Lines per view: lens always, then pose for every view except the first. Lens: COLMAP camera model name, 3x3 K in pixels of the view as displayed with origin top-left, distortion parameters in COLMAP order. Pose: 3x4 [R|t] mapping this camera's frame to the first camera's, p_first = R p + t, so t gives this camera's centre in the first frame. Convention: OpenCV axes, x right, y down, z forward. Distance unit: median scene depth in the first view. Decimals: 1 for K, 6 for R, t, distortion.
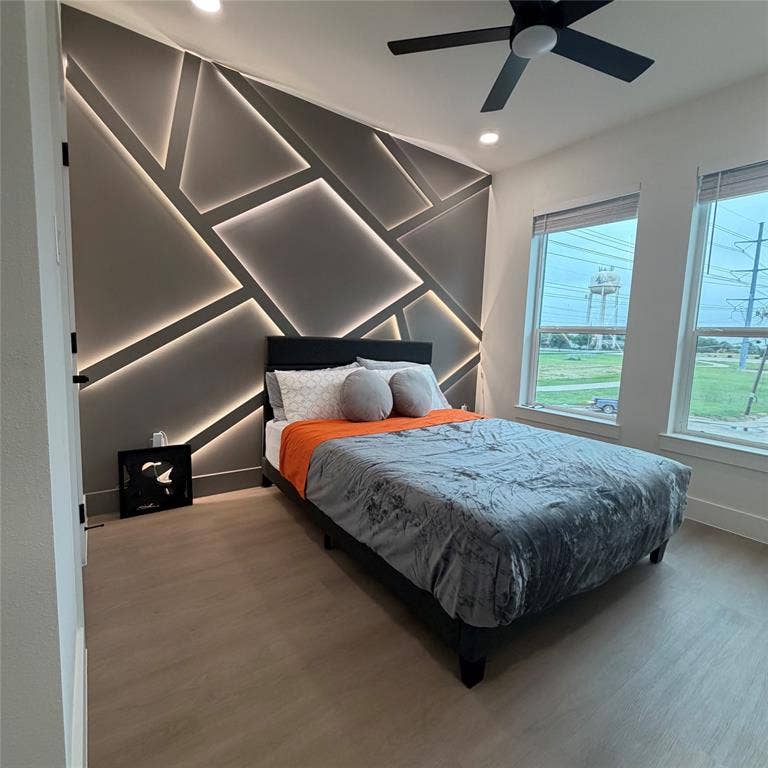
lens RADIAL K [[409.0, 0, 384.0], [0, 409.0, 384.0], [0, 0, 1]] dist [-0.002803, 0.000420]
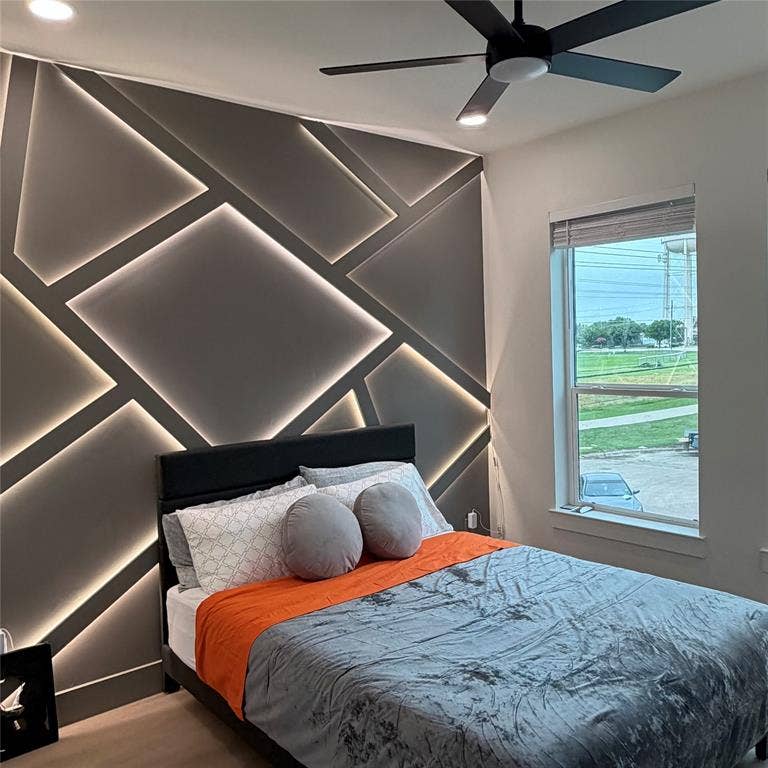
lens RADIAL K [[717.2, 0, 384.0], [0, 717.2, 384.0], [0, 0, 1]] dist [-0.003353, -0.000176]
pose [[0.994034, -0.078214, 0.076019, -0.012604], [0.082651, 0.994943, -0.057078, -0.142852], [-0.071171, 0.063021, 0.995471, -0.161374]]
